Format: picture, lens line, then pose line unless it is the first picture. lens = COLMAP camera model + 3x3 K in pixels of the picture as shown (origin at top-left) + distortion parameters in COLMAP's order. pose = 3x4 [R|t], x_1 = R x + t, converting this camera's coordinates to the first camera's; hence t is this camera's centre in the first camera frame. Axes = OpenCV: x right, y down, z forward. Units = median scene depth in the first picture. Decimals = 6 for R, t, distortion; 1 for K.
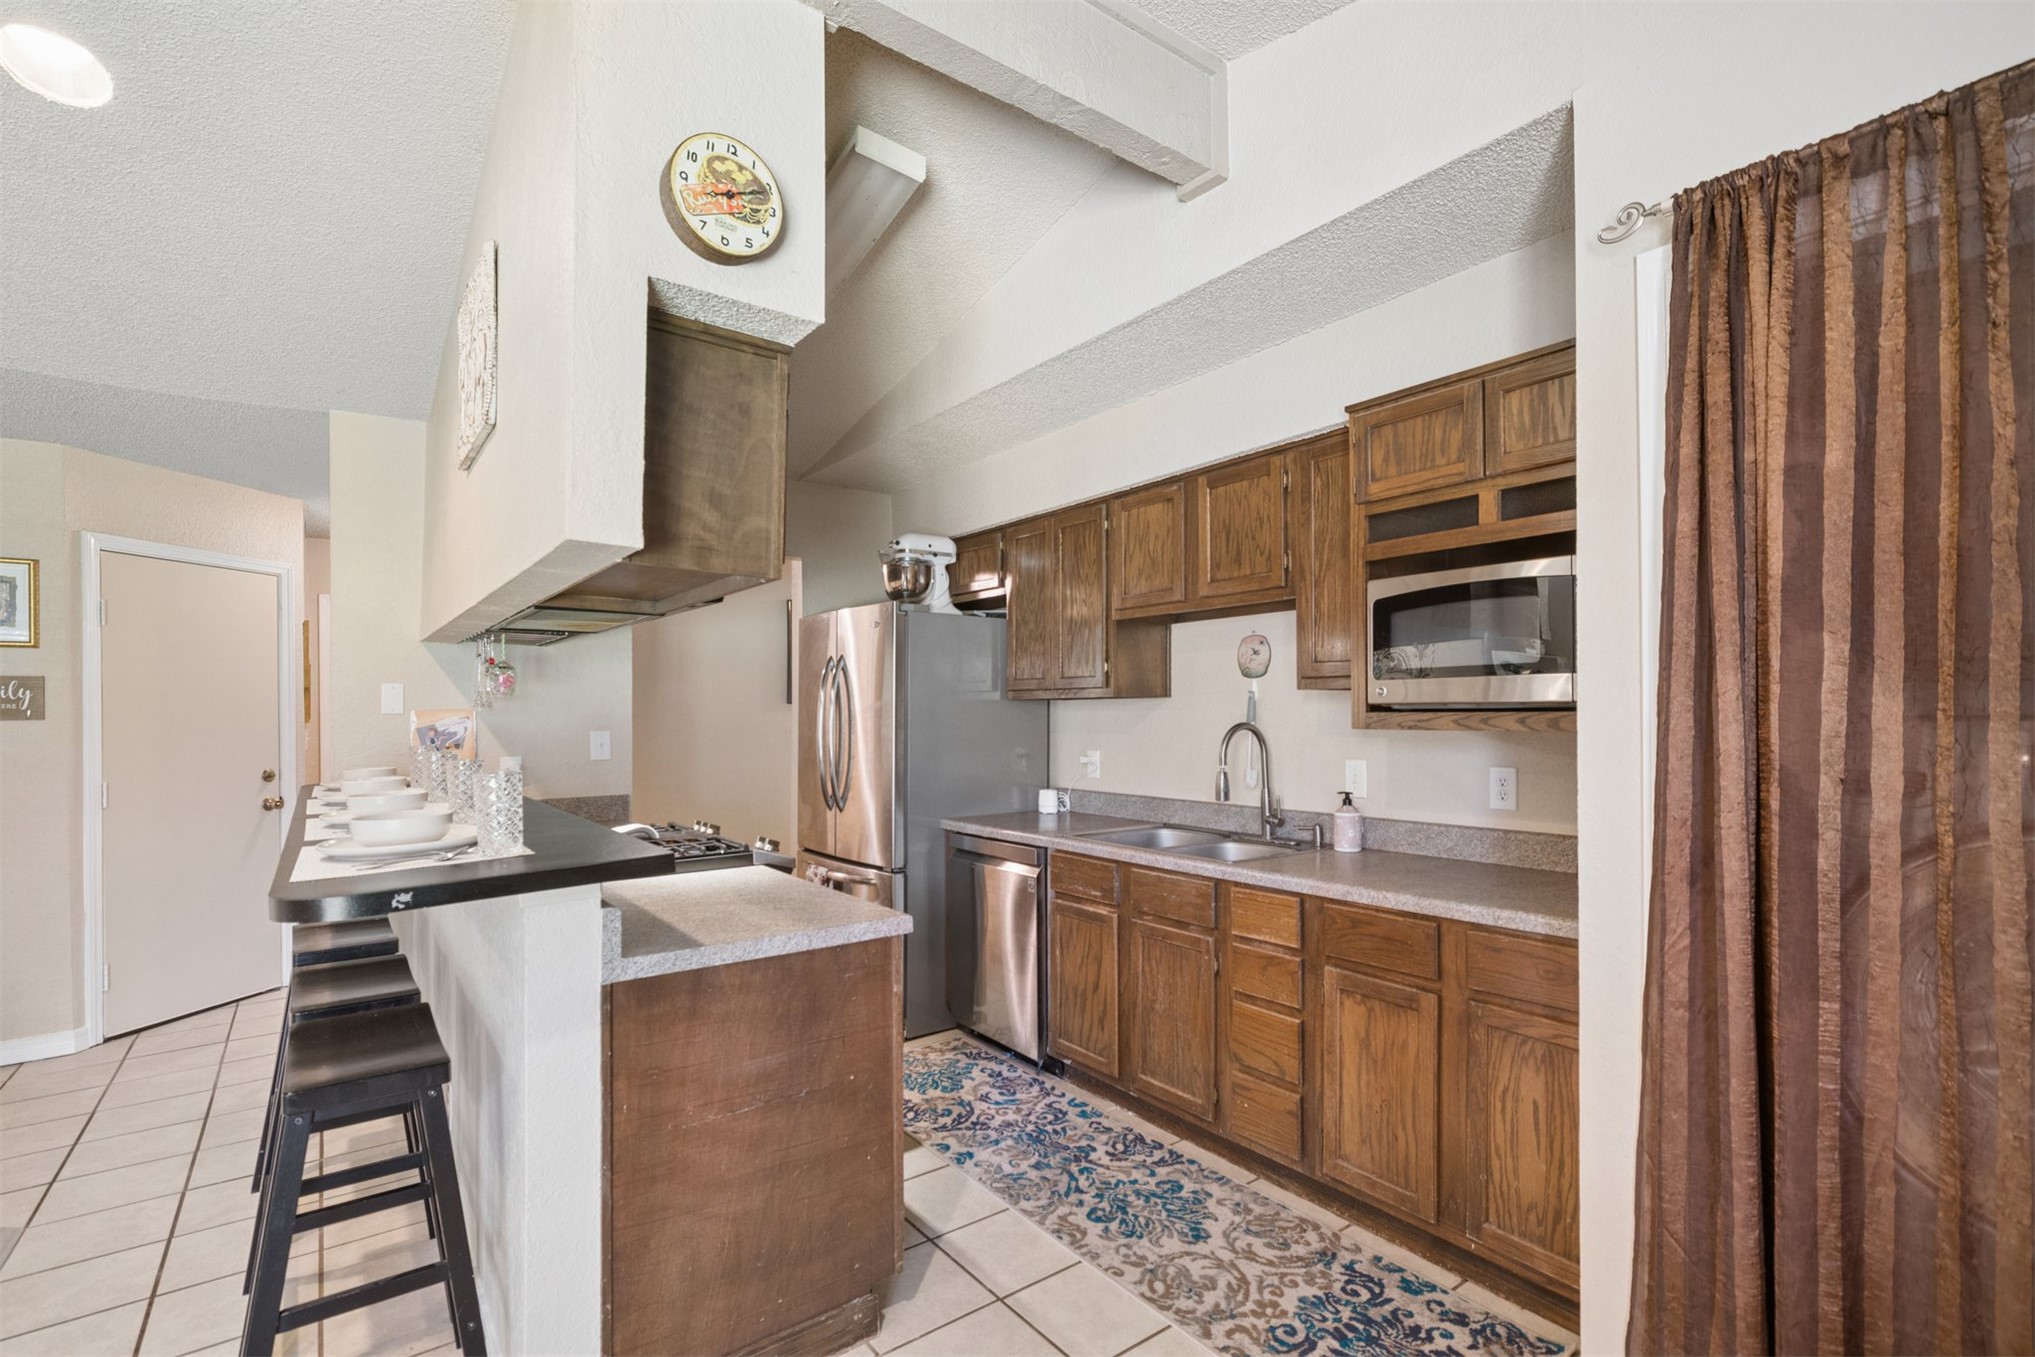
lens RADIAL K [[942.6, 0, 1024.8], [0, 942.6, 706.0], [0, 0, 1]] dist [-0.007648, 0.004159]
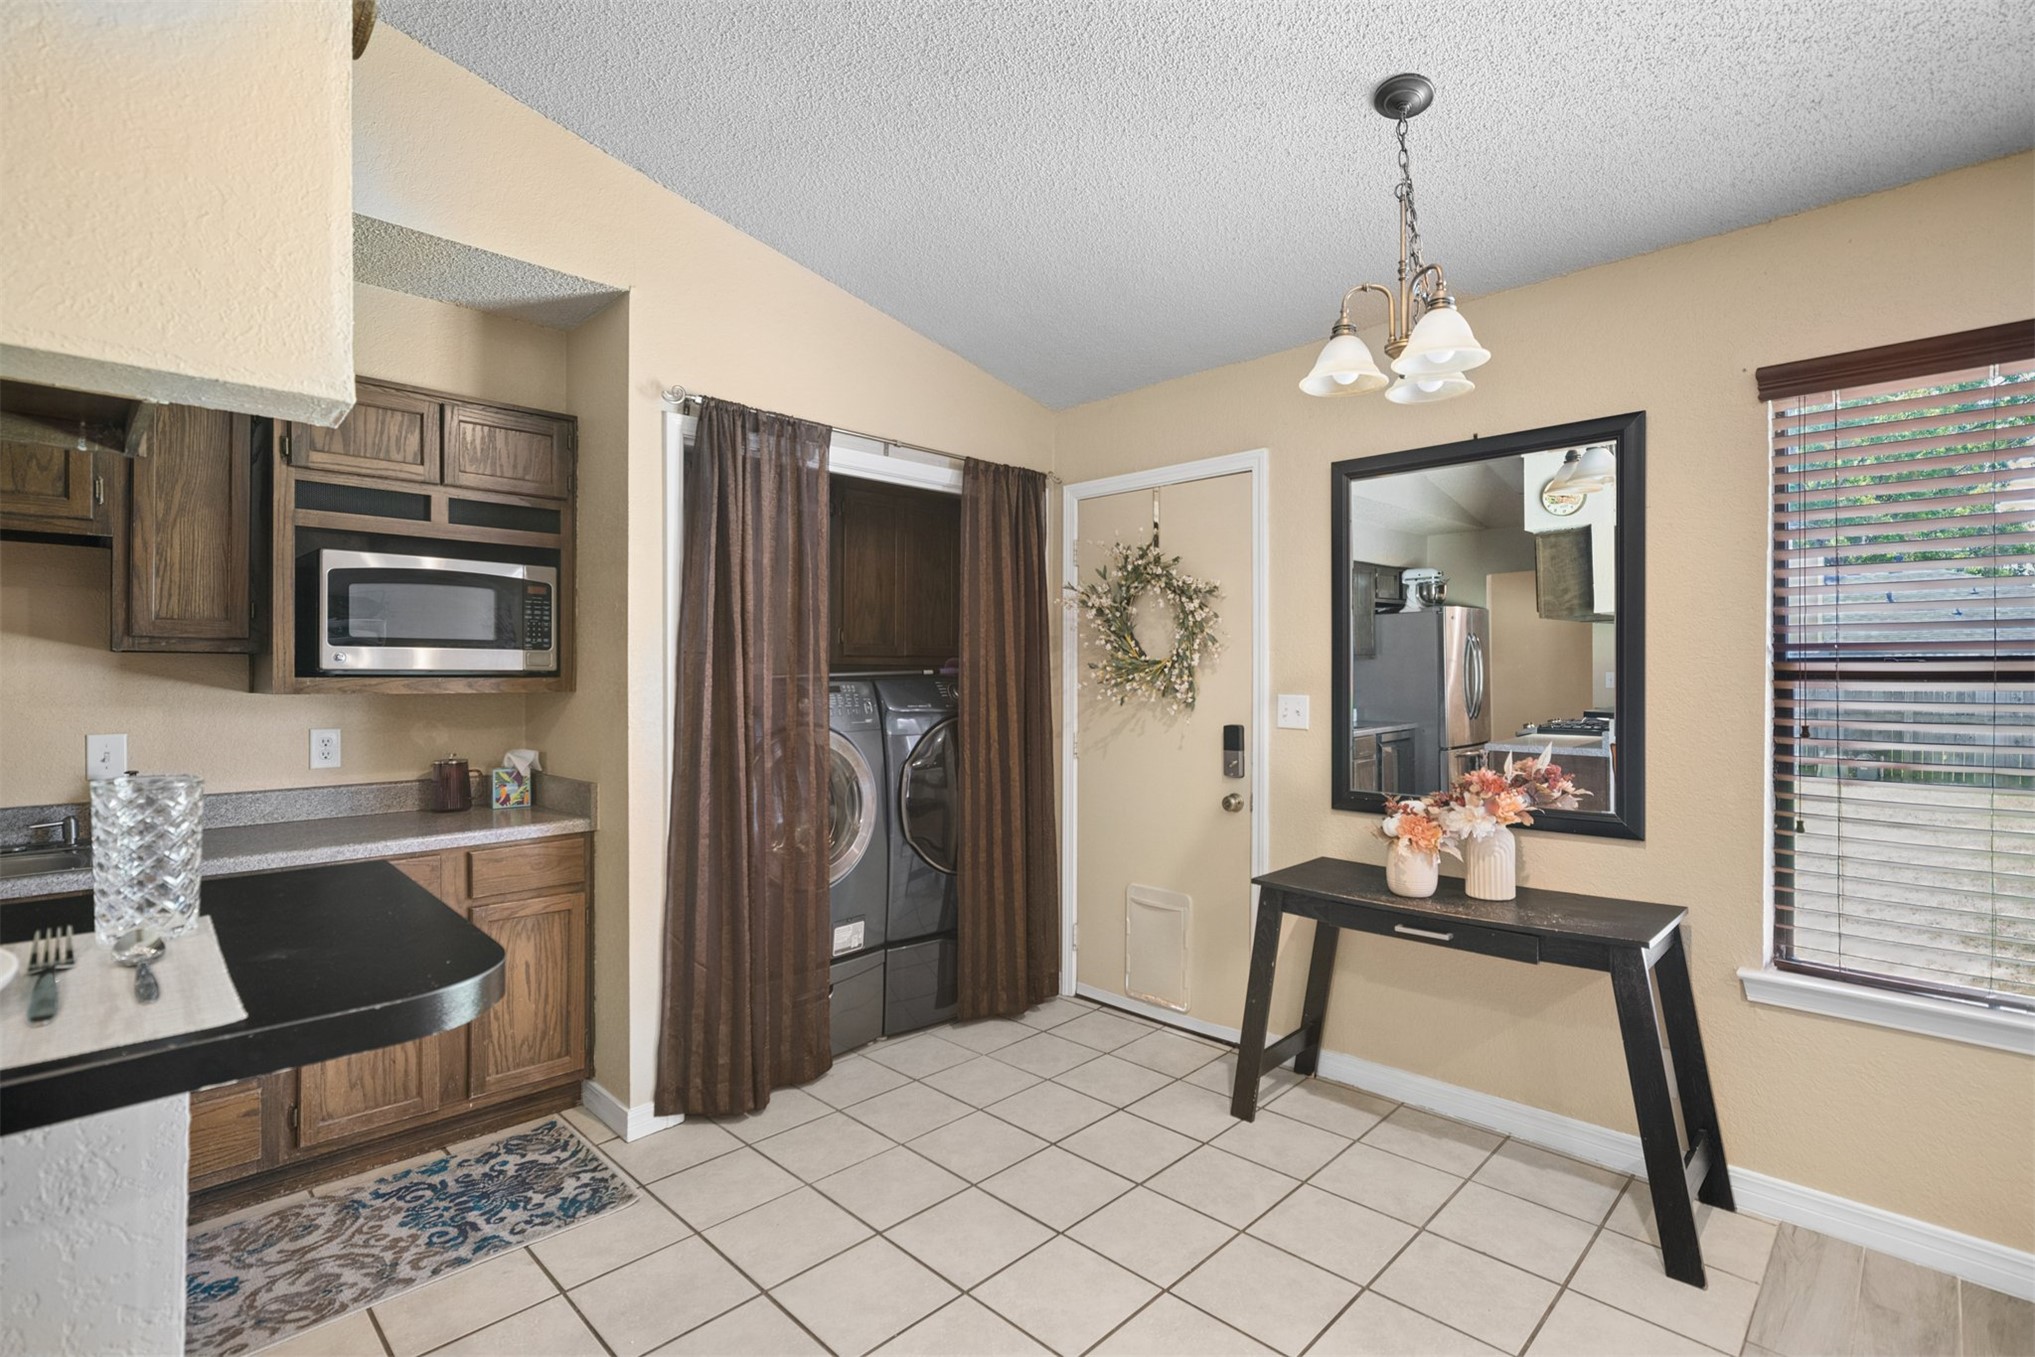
lens RADIAL K [[942.6, 0, 1038.5], [0, 942.6, 677.1], [0, 0, 1]] dist [-0.007648, 0.004159]
pose [[-0.161119, 0.007840, 0.986904, -0.828650], [-0.006775, 0.999936, -0.009049, 0.011255], [-0.986912, -0.008144, -0.161055, 0.433763]]
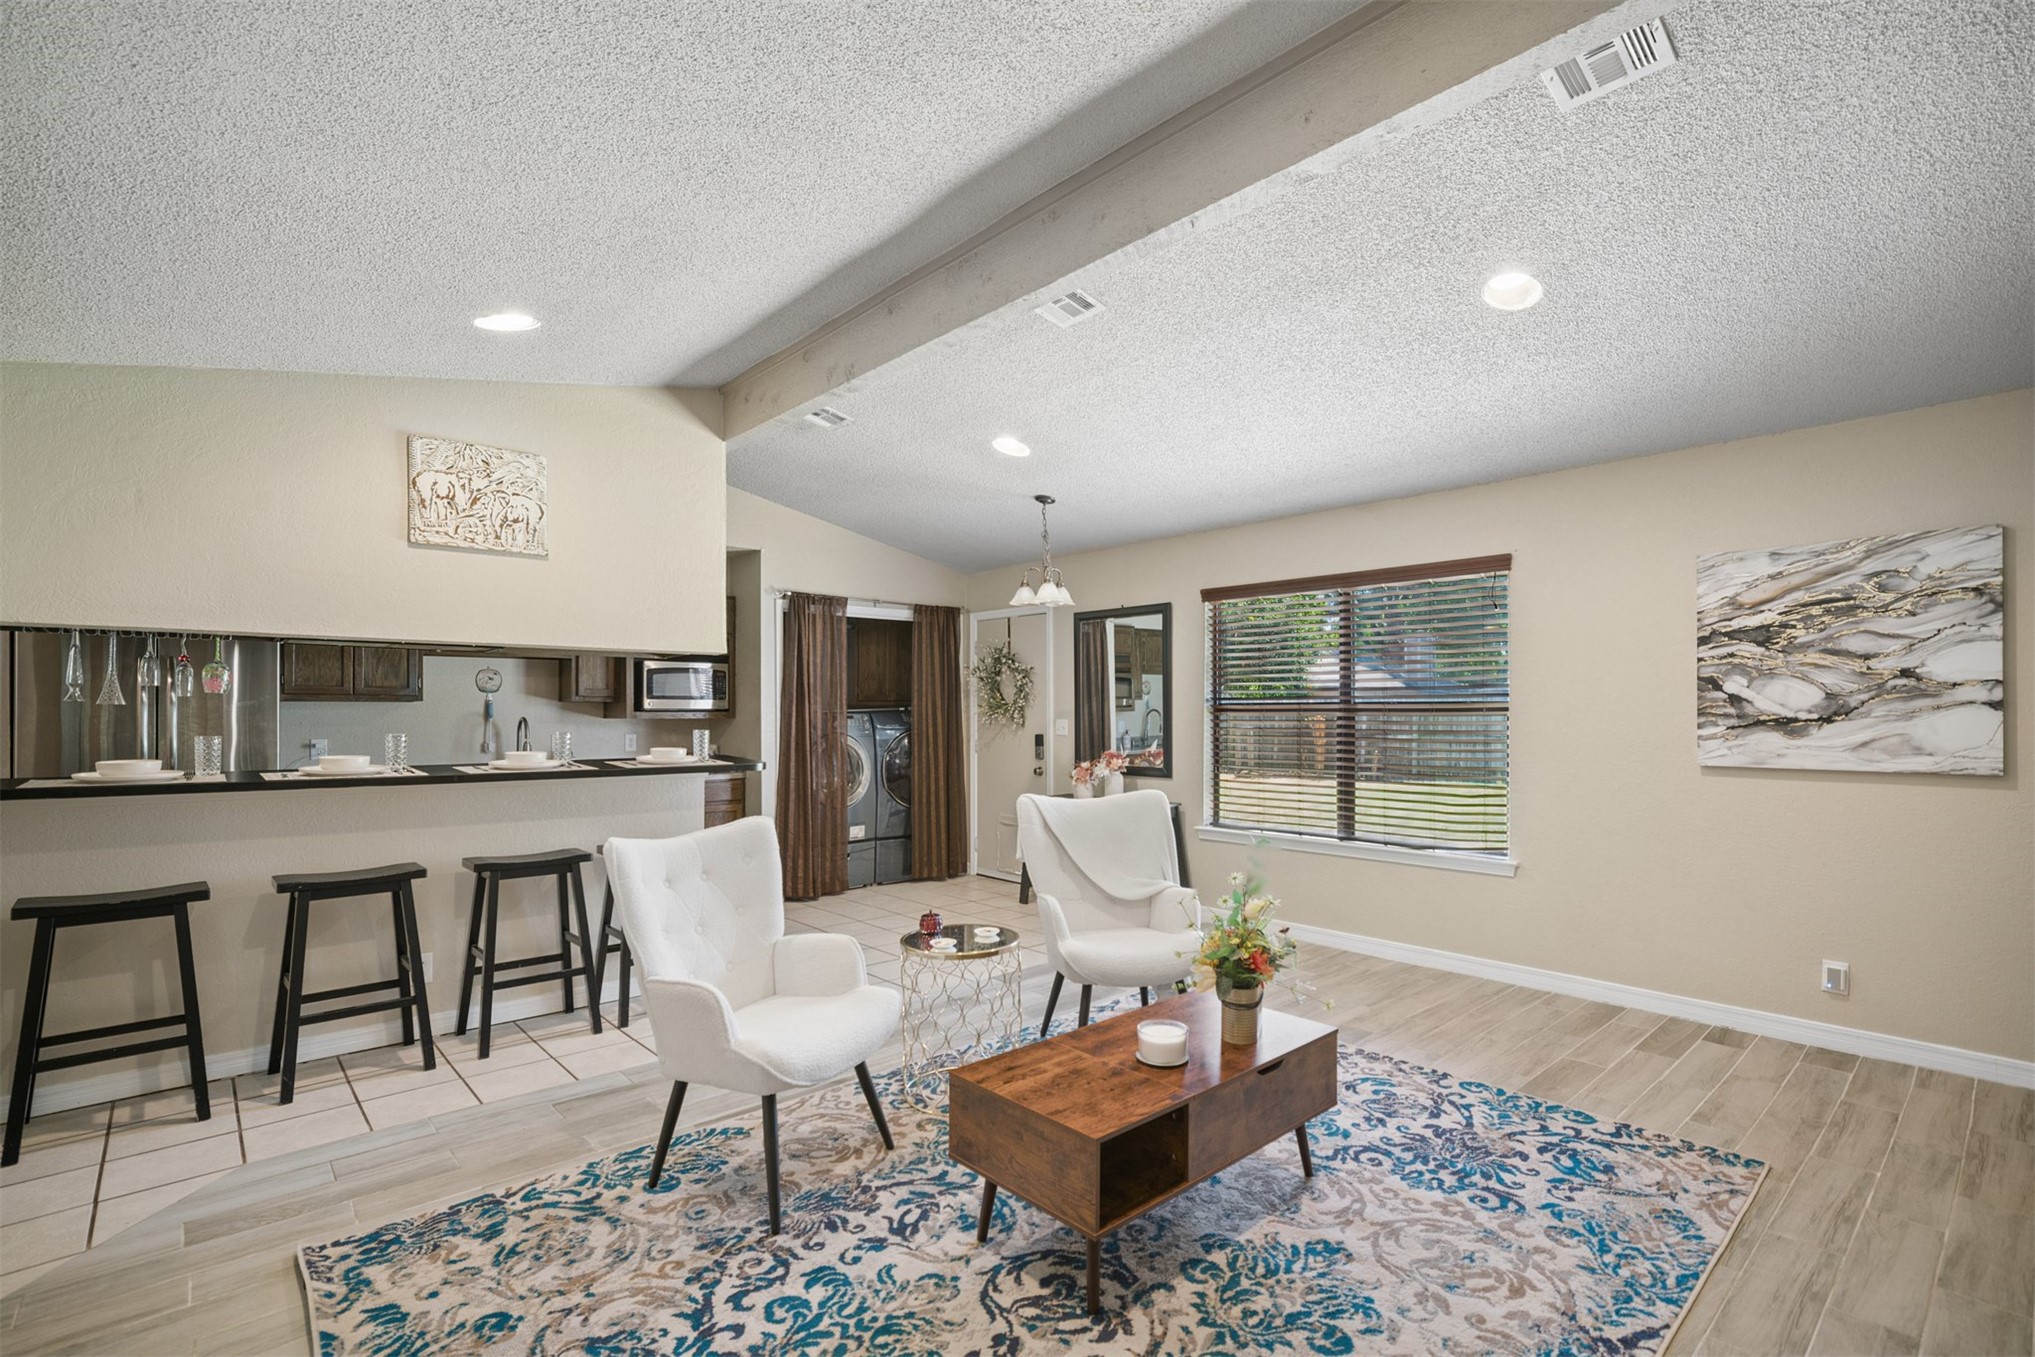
lens RADIAL K [[942.6, 0, 1055.5], [0, 942.6, 711.4], [0, 0, 1]] dist [-0.007648, 0.004159]
pose [[-0.114154, 0.008427, 0.993427, -2.536414], [-0.005698, 0.999942, -0.009137, 0.024878], [-0.993447, -0.006704, -0.114099, 0.189422]]
